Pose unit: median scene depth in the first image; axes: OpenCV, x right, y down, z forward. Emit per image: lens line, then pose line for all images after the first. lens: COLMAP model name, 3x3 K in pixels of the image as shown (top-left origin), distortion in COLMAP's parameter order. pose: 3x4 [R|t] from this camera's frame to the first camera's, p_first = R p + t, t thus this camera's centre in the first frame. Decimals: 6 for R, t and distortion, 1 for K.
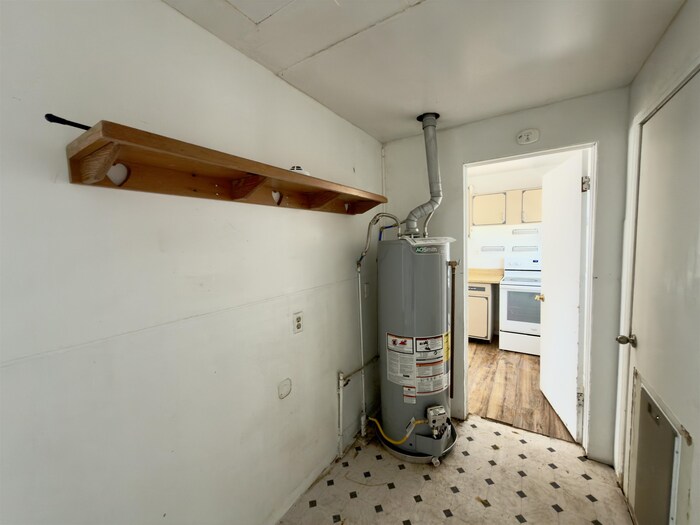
lens RADIAL K [[278.6, 0, 351.8], [0, 278.6, 262.8], [0, 0, 1]] dist [0.000046, -0.000066]
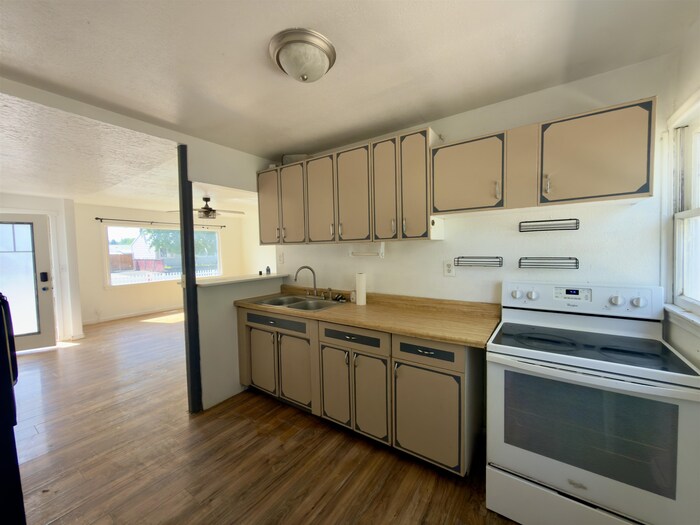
lens RADIAL K [[278.6, 0, 351.8], [0, 278.6, 262.8], [0, 0, 1]] dist [0.000046, -0.000066]
pose [[0.999573, 0.010604, -0.027236, 0.606936], [-0.011183, 0.999713, -0.021198, -0.071933], [0.027003, 0.021494, 0.999404, 1.033864]]
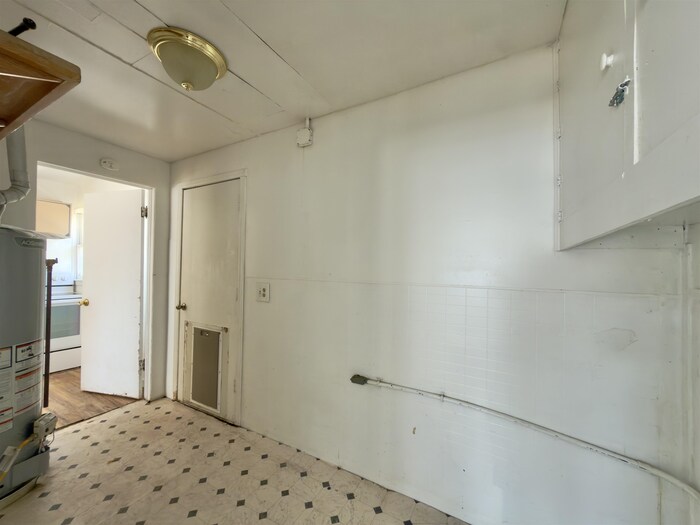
lens RADIAL K [[278.6, 0, 351.8], [0, 278.6, 262.8], [0, 0, 1]] dist [0.000046, -0.000066]
pose [[-0.066366, 0.049767, 0.996553, -0.618115], [0.063187, 0.996960, -0.045580, 0.107719], [-0.995793, 0.059944, -0.069309, 0.022927]]
